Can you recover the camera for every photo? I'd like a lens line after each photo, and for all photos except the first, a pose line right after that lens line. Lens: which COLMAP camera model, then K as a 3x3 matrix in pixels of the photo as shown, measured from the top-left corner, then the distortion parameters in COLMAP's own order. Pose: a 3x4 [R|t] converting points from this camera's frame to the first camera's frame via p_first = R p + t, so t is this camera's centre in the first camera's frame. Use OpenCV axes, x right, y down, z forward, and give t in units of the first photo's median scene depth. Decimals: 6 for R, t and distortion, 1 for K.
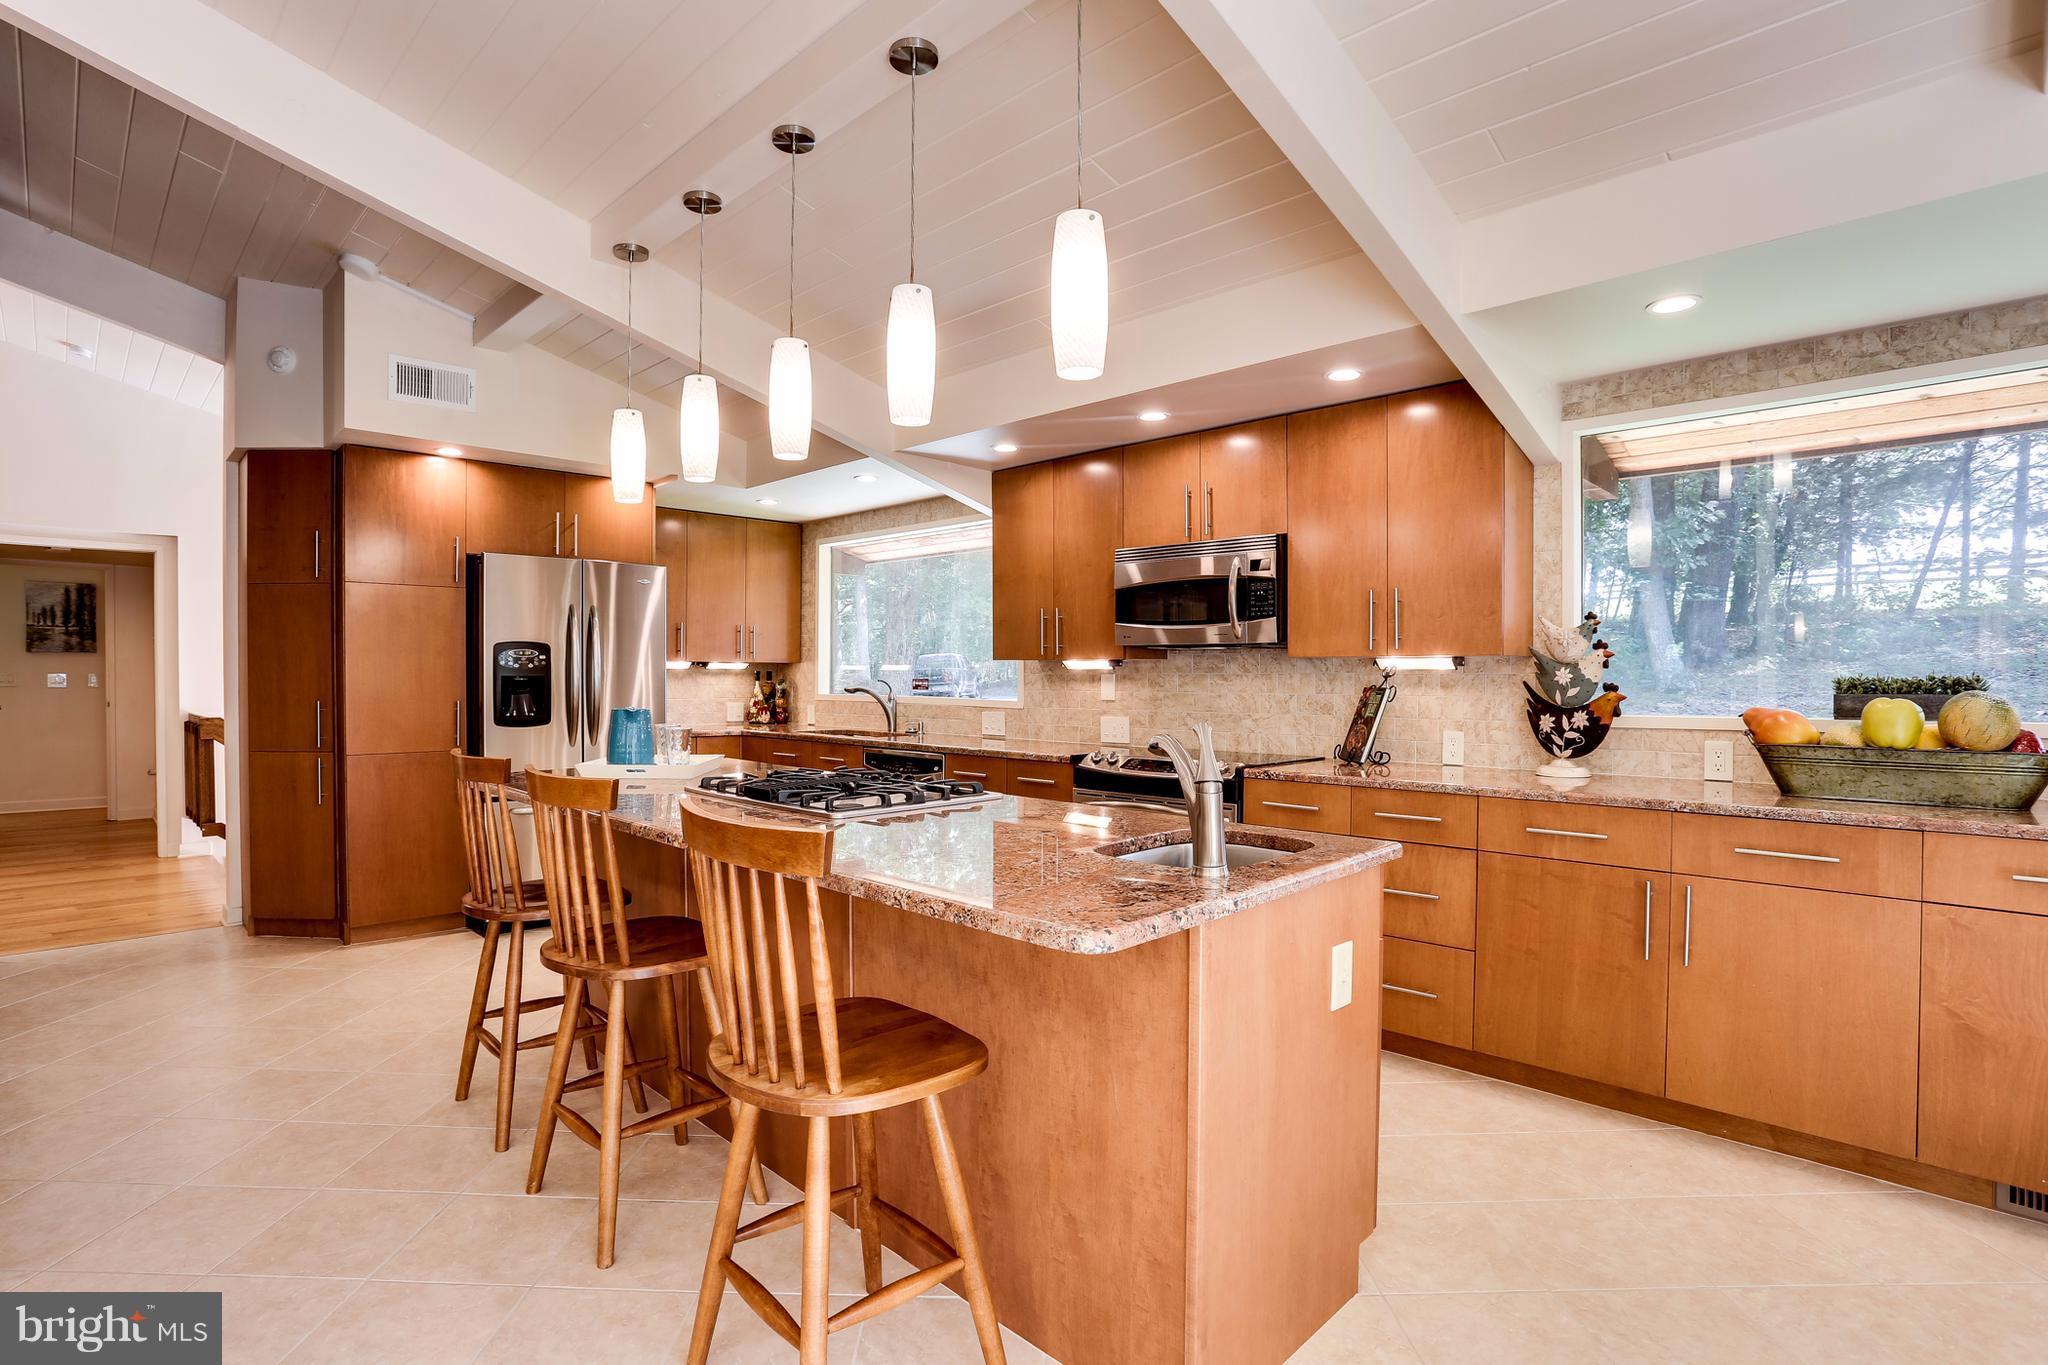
lens RADIAL K [[992.4, 0, 1002.7], [0, 992.4, 681.5], [0, 0, 1]] dist [-0.068783, 0.027584]
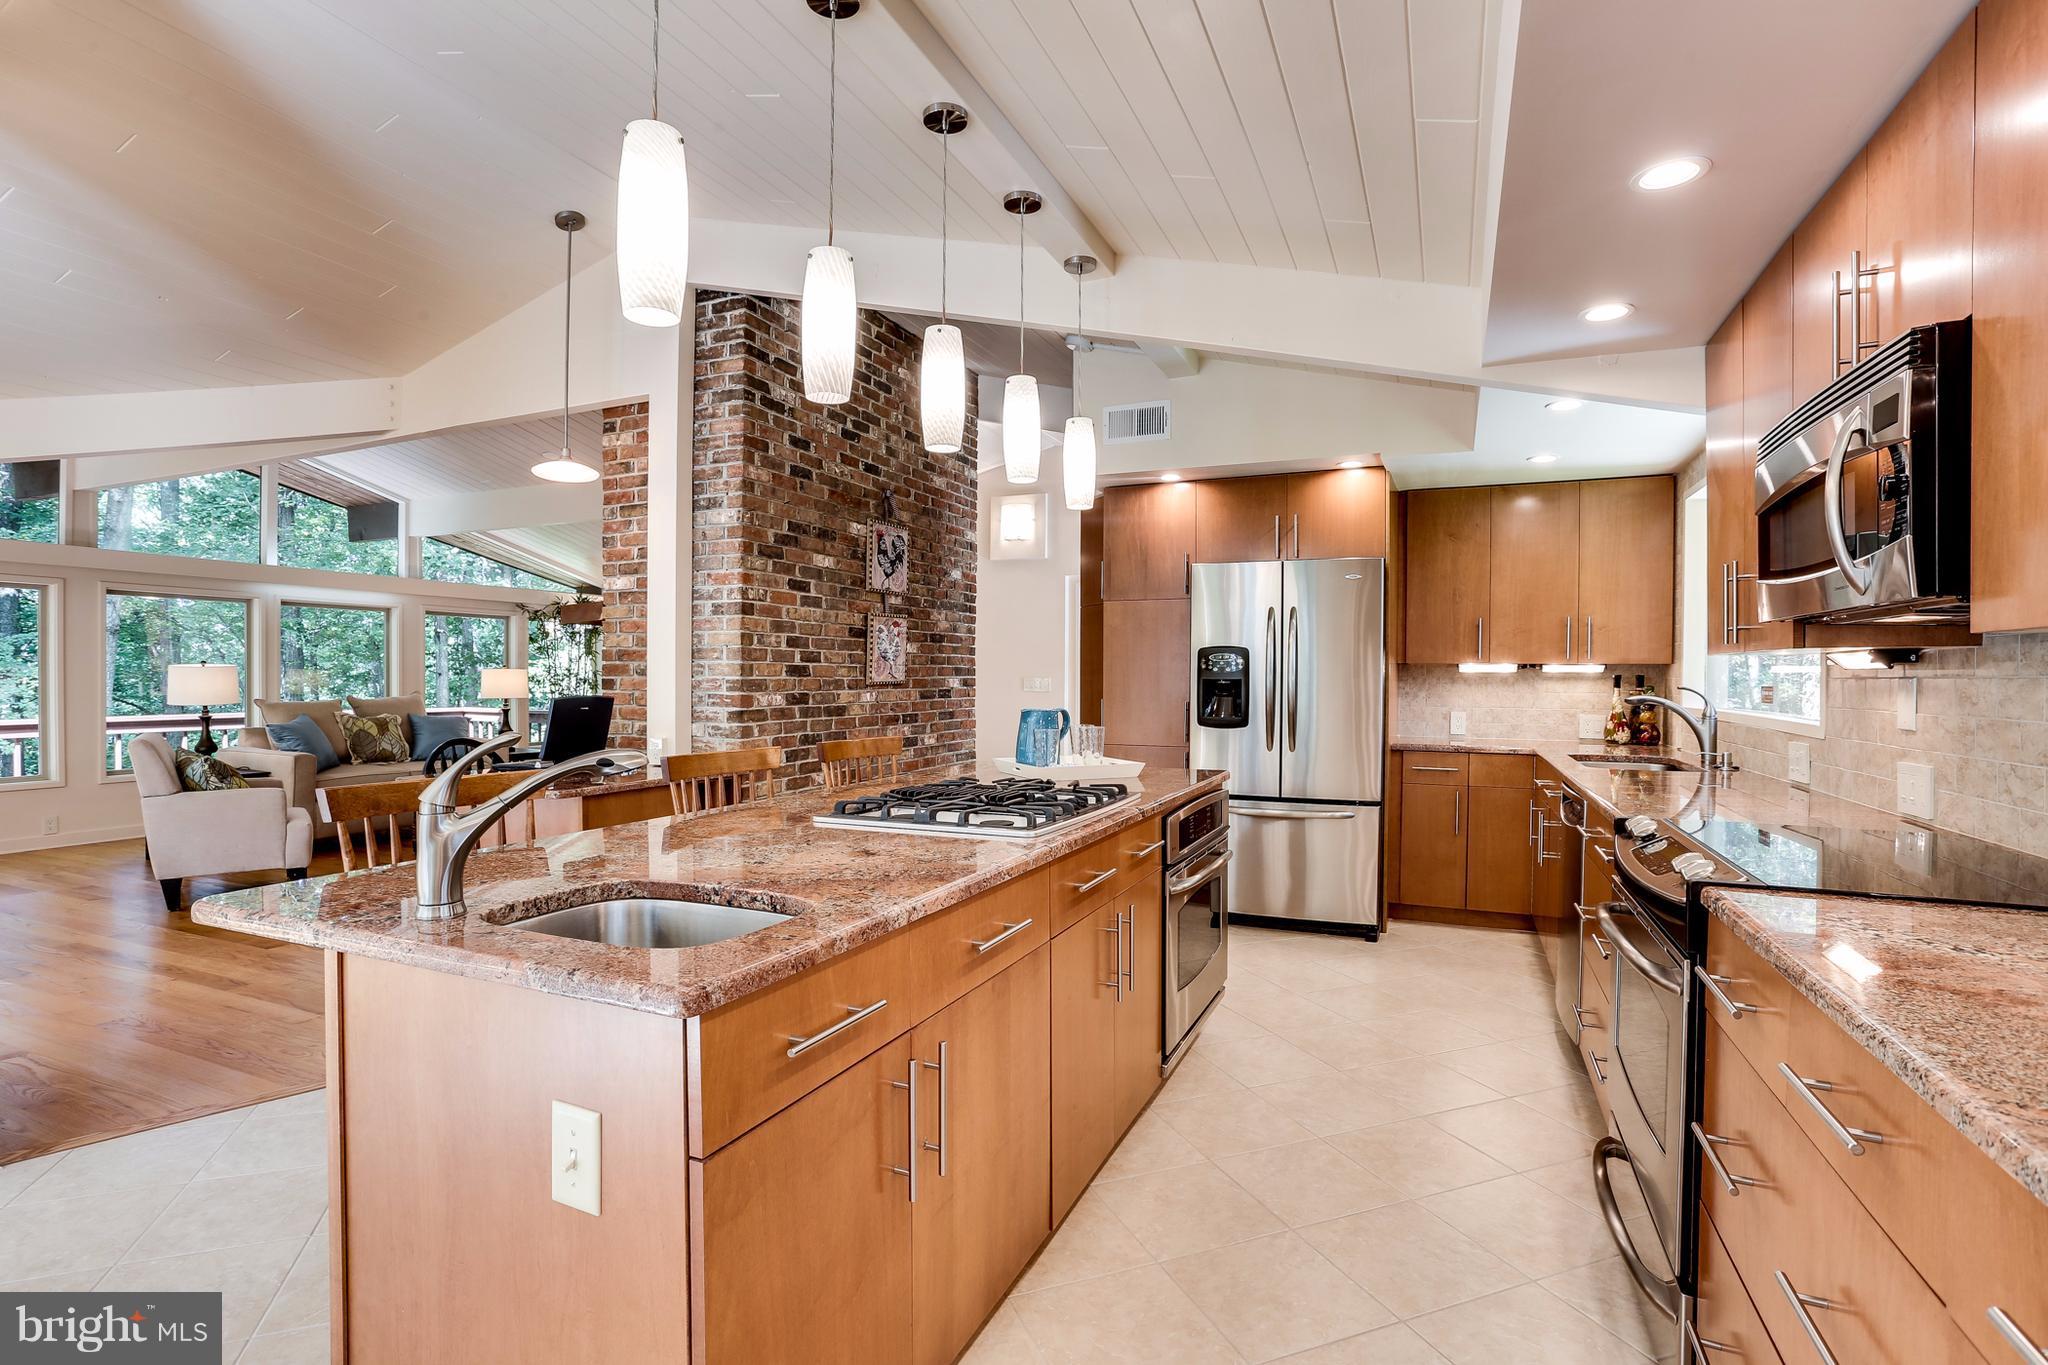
lens RADIAL K [[992.4, 0, 1002.7], [0, 992.4, 681.5], [0, 0, 1]] dist [-0.068783, 0.027584]
pose [[0.357120, 0.002929, -0.934054, 0.424913], [-0.010130, 0.999948, -0.000737, -0.000140], [0.934004, 0.009725, 0.357131, 0.419253]]
